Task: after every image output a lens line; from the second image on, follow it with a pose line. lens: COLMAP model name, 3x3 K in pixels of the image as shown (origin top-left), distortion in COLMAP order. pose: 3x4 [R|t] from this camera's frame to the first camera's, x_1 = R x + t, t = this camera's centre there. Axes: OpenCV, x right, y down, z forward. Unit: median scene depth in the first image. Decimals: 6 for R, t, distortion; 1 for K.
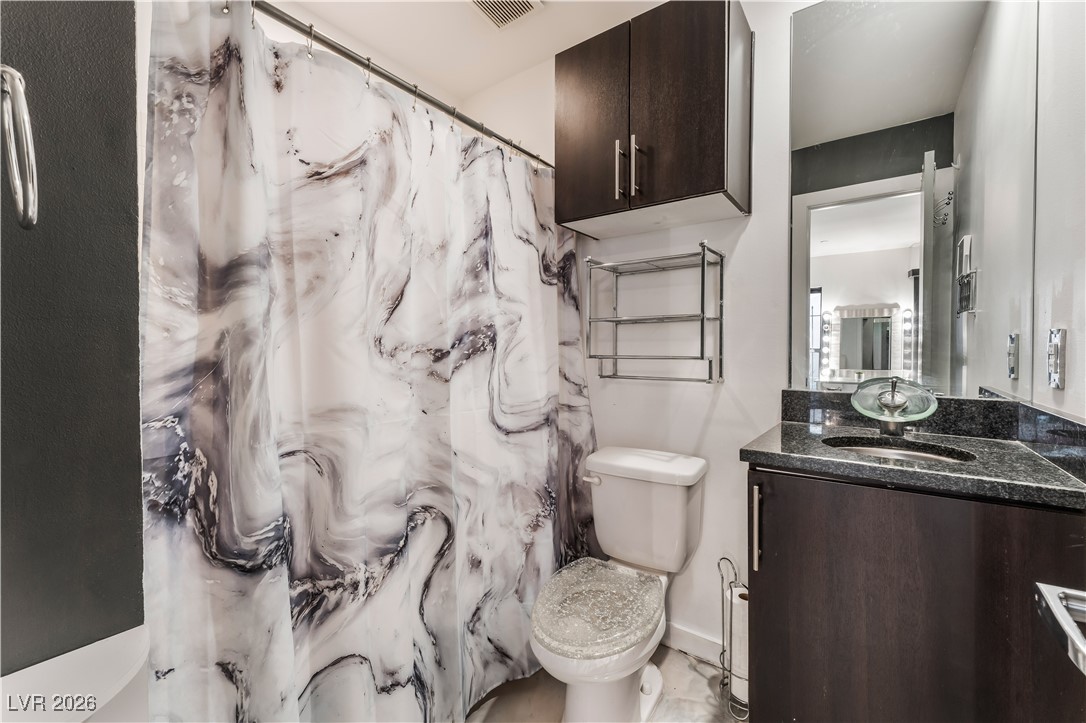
lens RADIAL K [[434.3, 0, 543.8], [0, 434.3, 358.4], [0, 0, 1]] dist [-0.000642, 0.000090]
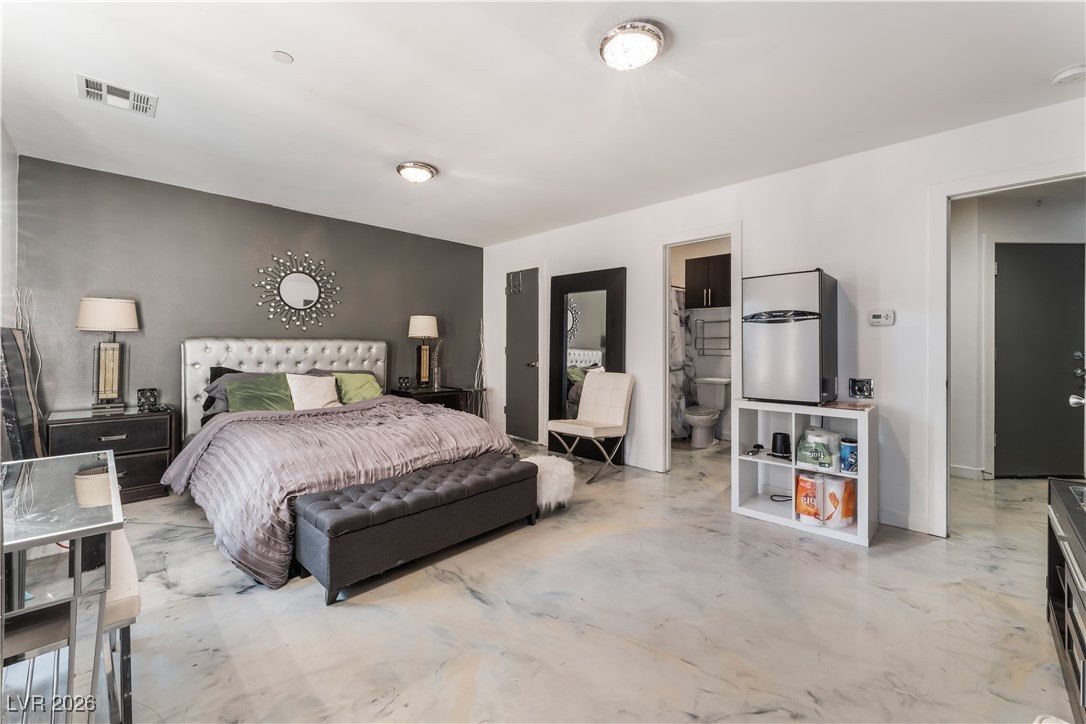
lens RADIAL K [[434.3, 0, 541.1], [0, 434.3, 347.6], [0, 0, 1]] dist [-0.000642, 0.000090]
pose [[0.985968, 0.000539, -0.166931, -0.505933], [-0.003539, 0.999838, -0.017674, 0.049753], [0.166895, 0.018017, 0.985810, -2.465757]]
